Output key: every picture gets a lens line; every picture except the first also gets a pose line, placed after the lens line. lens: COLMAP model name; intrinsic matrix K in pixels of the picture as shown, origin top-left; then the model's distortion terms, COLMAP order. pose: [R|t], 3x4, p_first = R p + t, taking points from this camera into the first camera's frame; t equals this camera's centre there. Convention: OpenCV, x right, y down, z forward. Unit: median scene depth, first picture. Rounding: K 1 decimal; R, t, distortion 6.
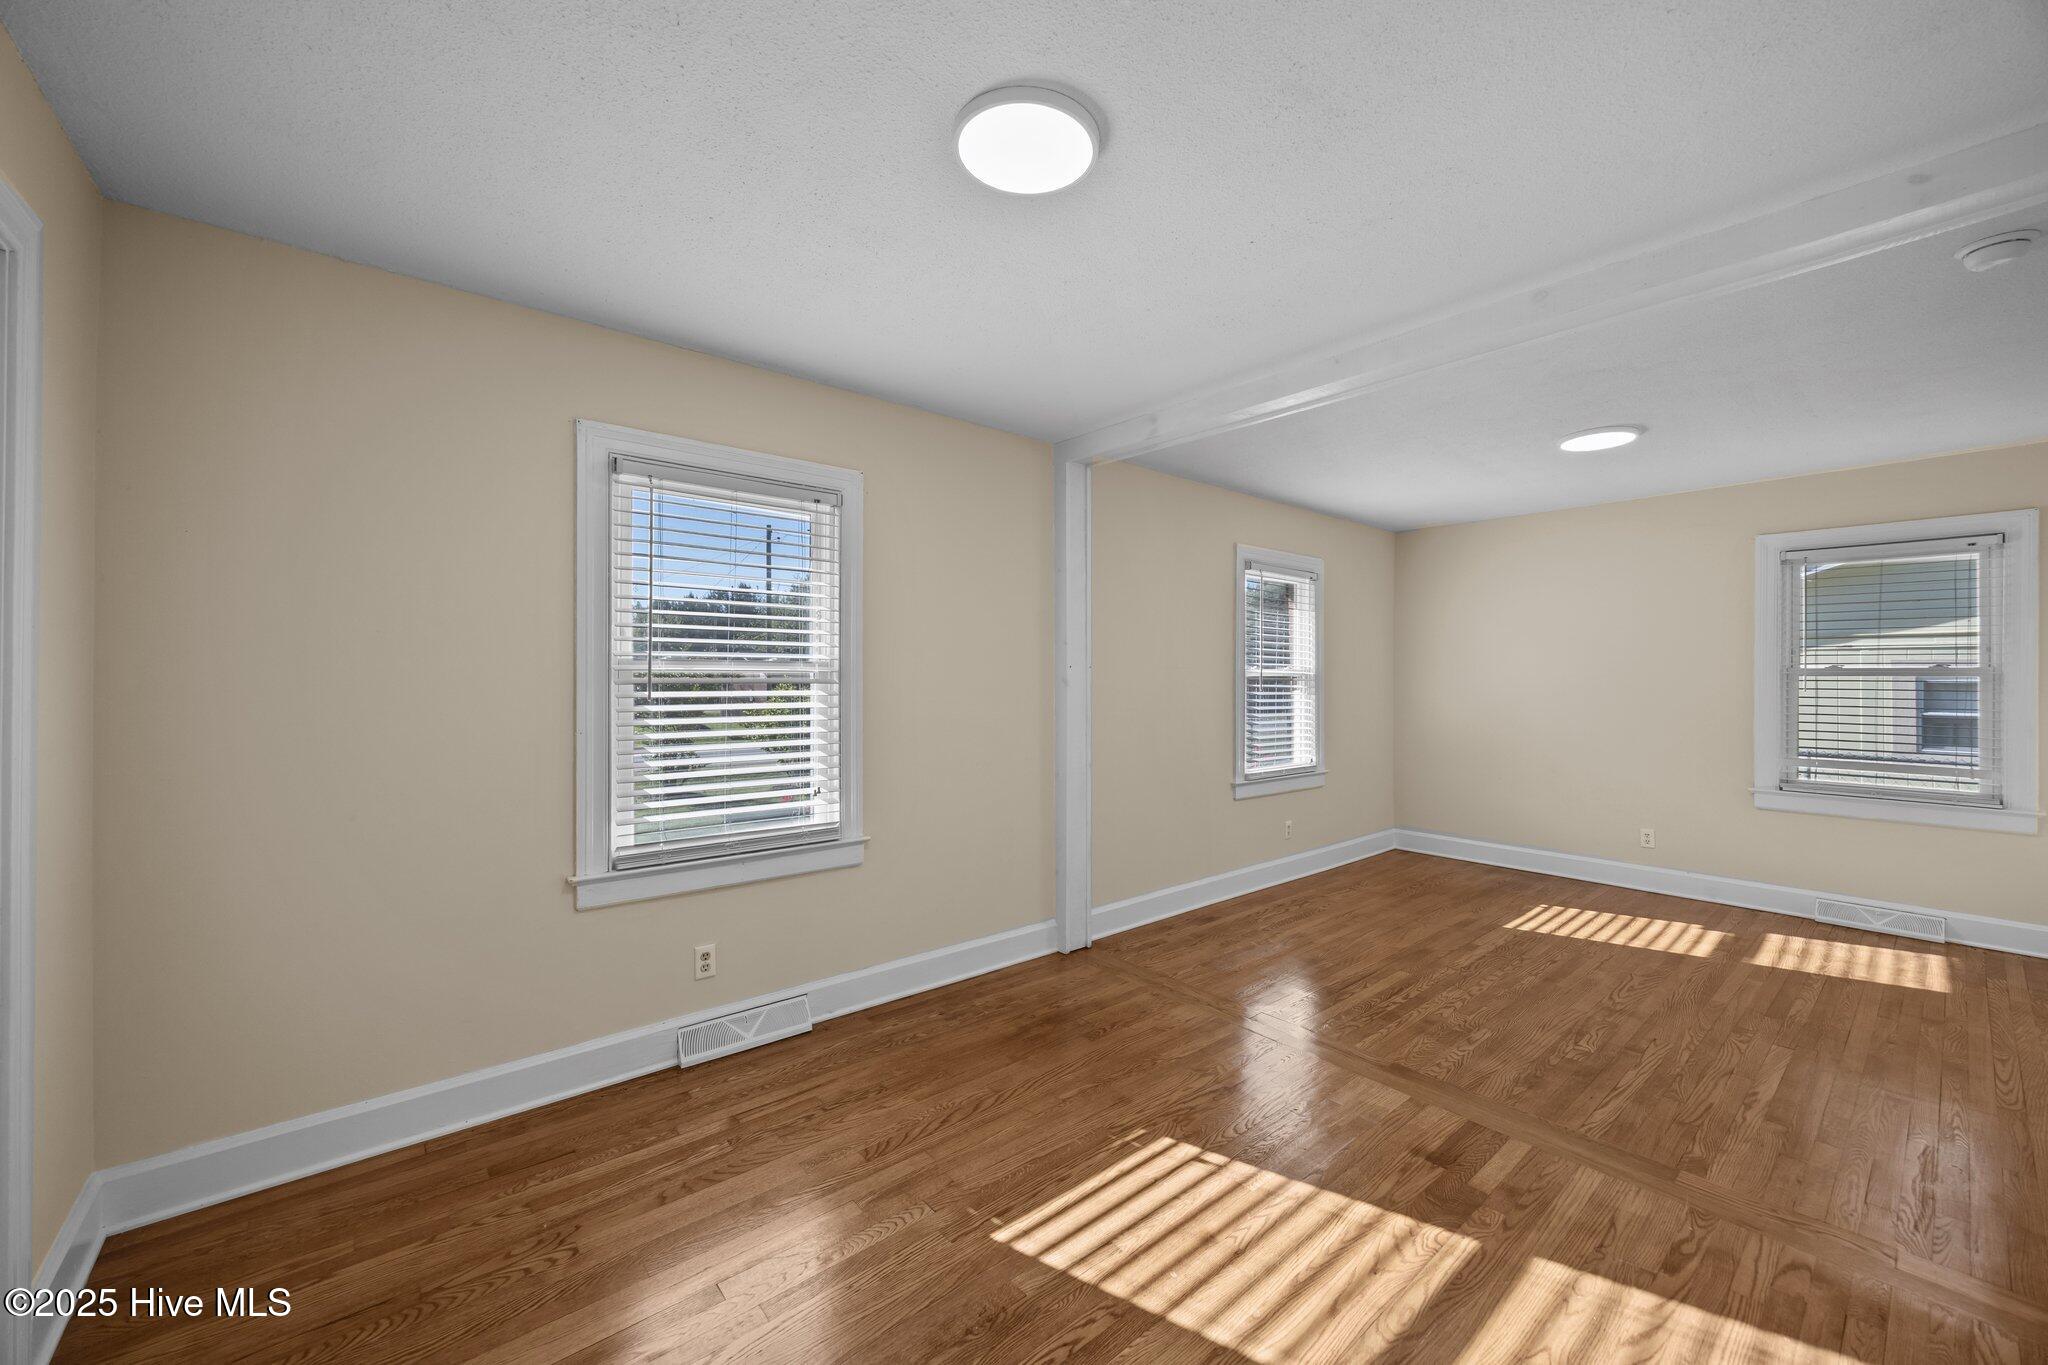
lens RADIAL K [[769.5, 0, 1069.4], [0, 769.5, 675.4], [0, 0, 1]] dist [0.000193, 0.000103]
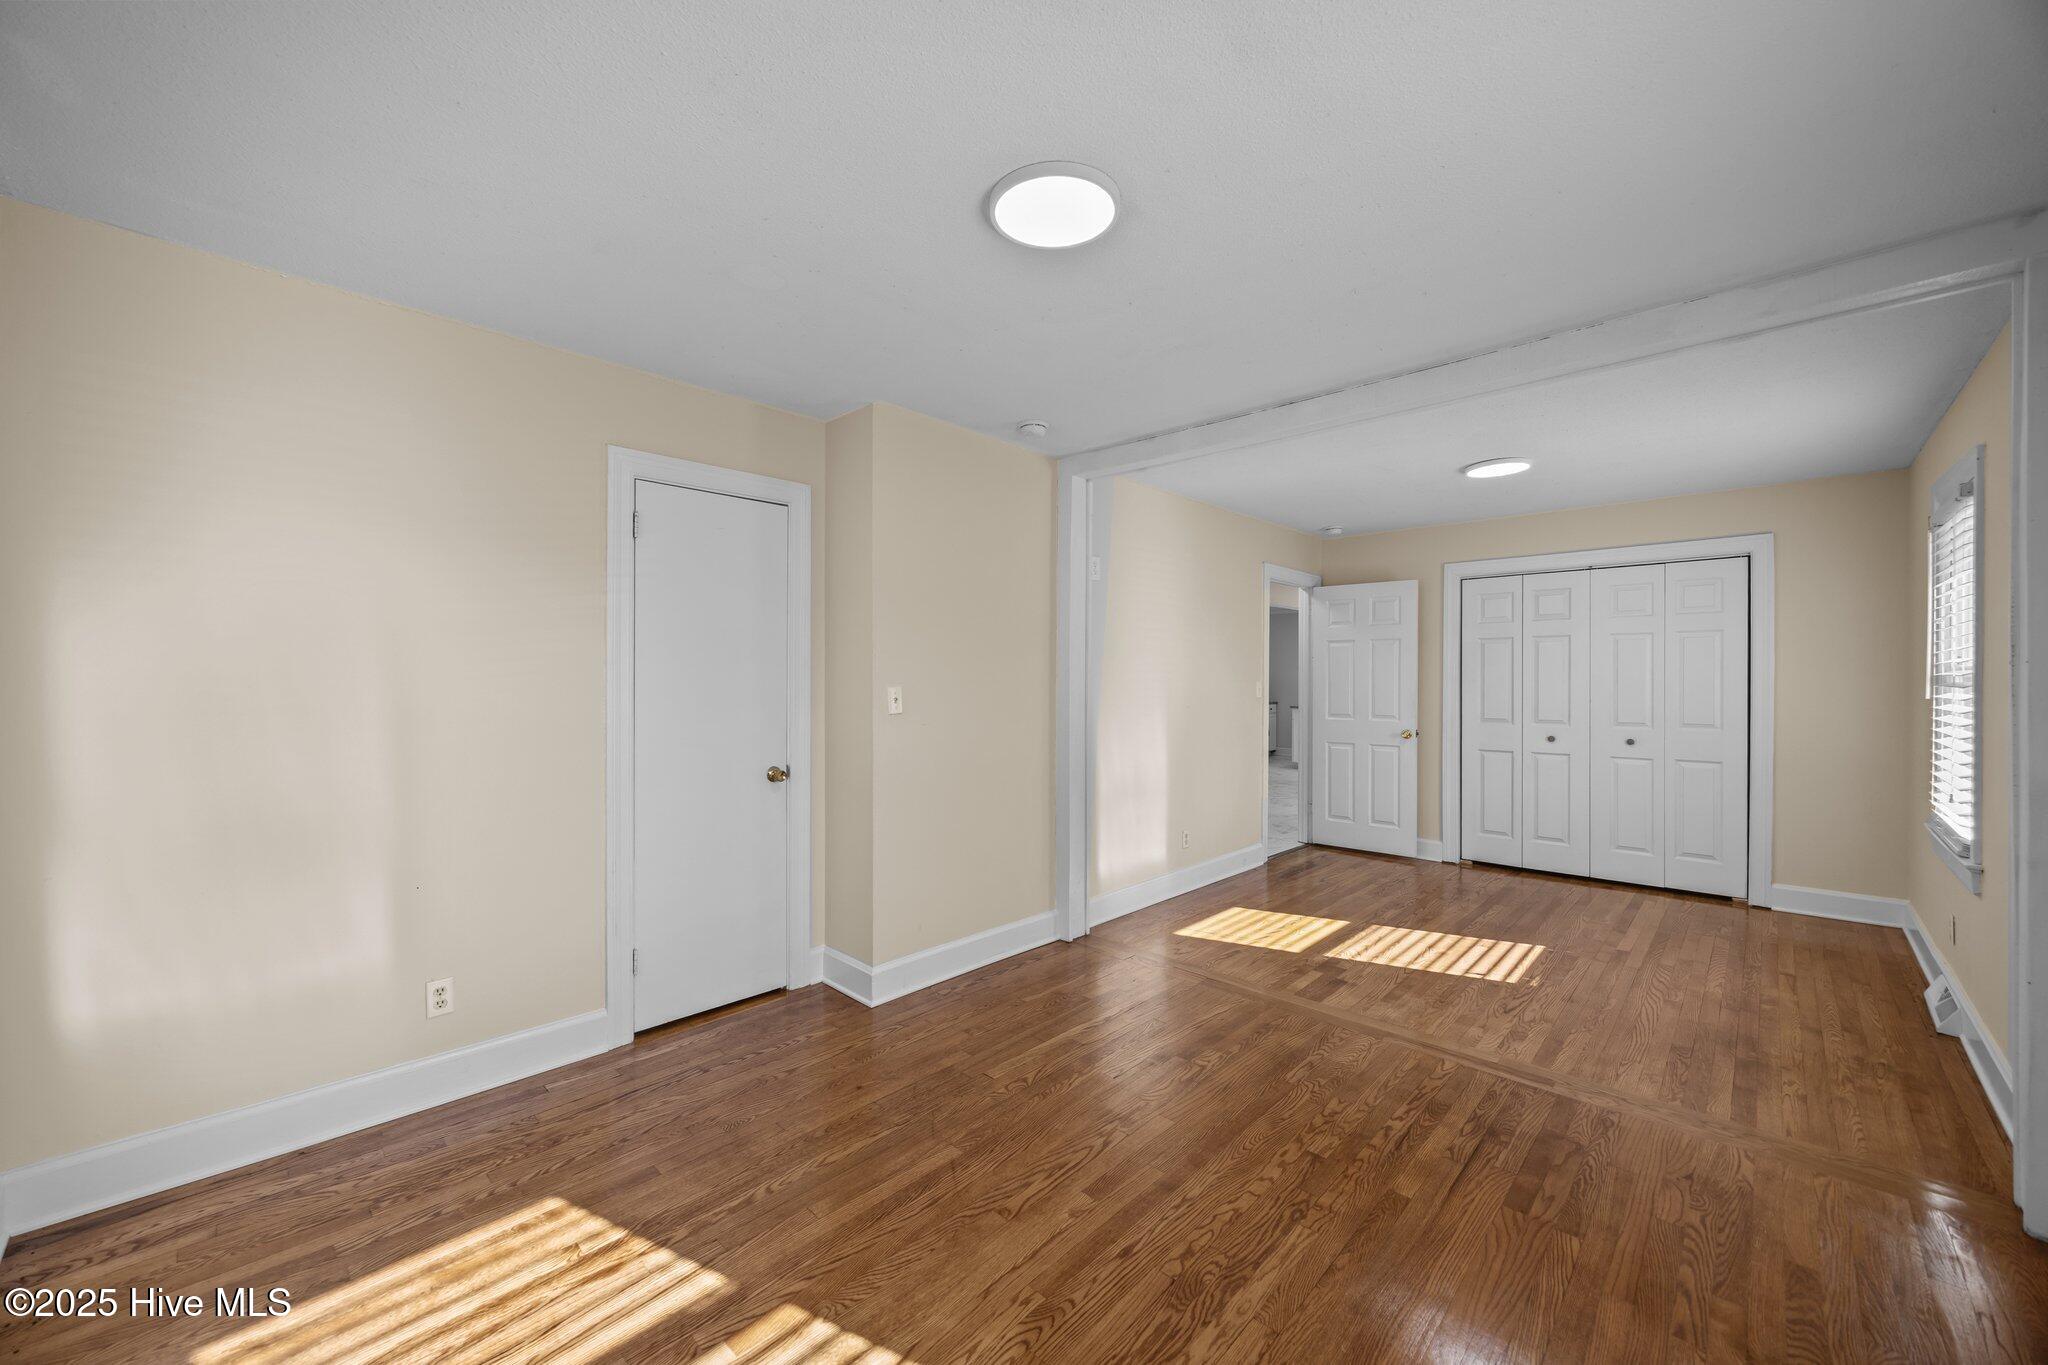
lens RADIAL K [[780.9, 0, 1033.4], [0, 780.9, 684.1], [0, 0, 1]] dist [-0.010557, 0.000664]
pose [[-0.997117, -0.003219, -0.075809, 0.830257], [-0.003339, 0.999993, 0.001460, 0.001438], [0.075804, 0.001709, -0.997121, 1.708431]]
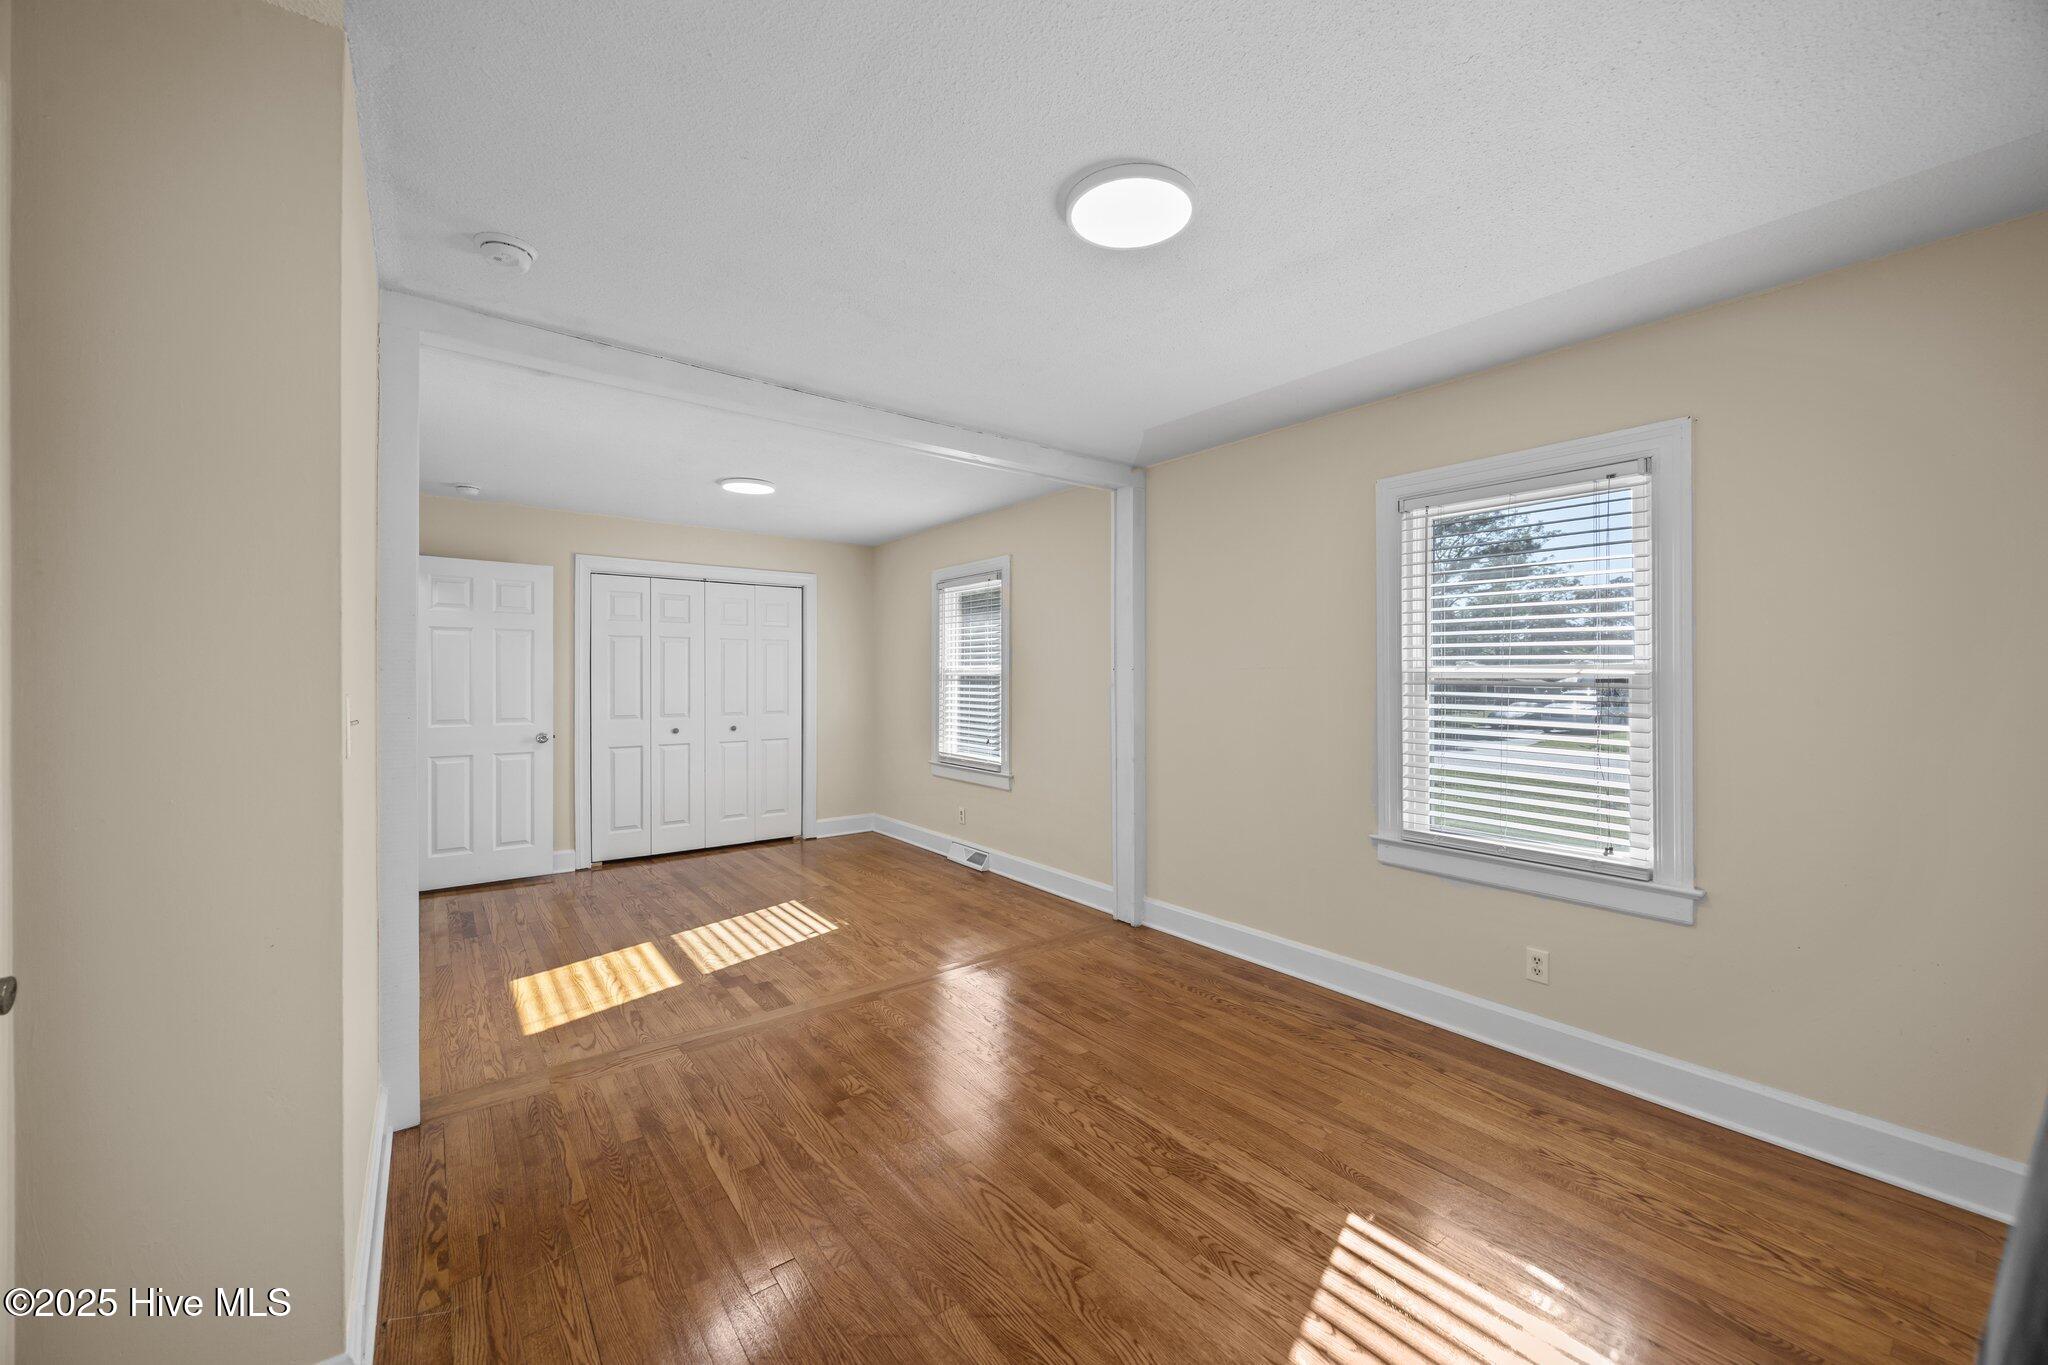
lens RADIAL K [[780.9, 0, 1022.0], [0, 780.9, 680.2], [0, 0, 1]] dist [-0.010557, 0.000664]
pose [[-0.069686, -0.000014, -0.997569, 1.361794], [0.002719, 0.999996, -0.000204, 0.000873], [0.997565, -0.002727, -0.069685, 1.086817]]
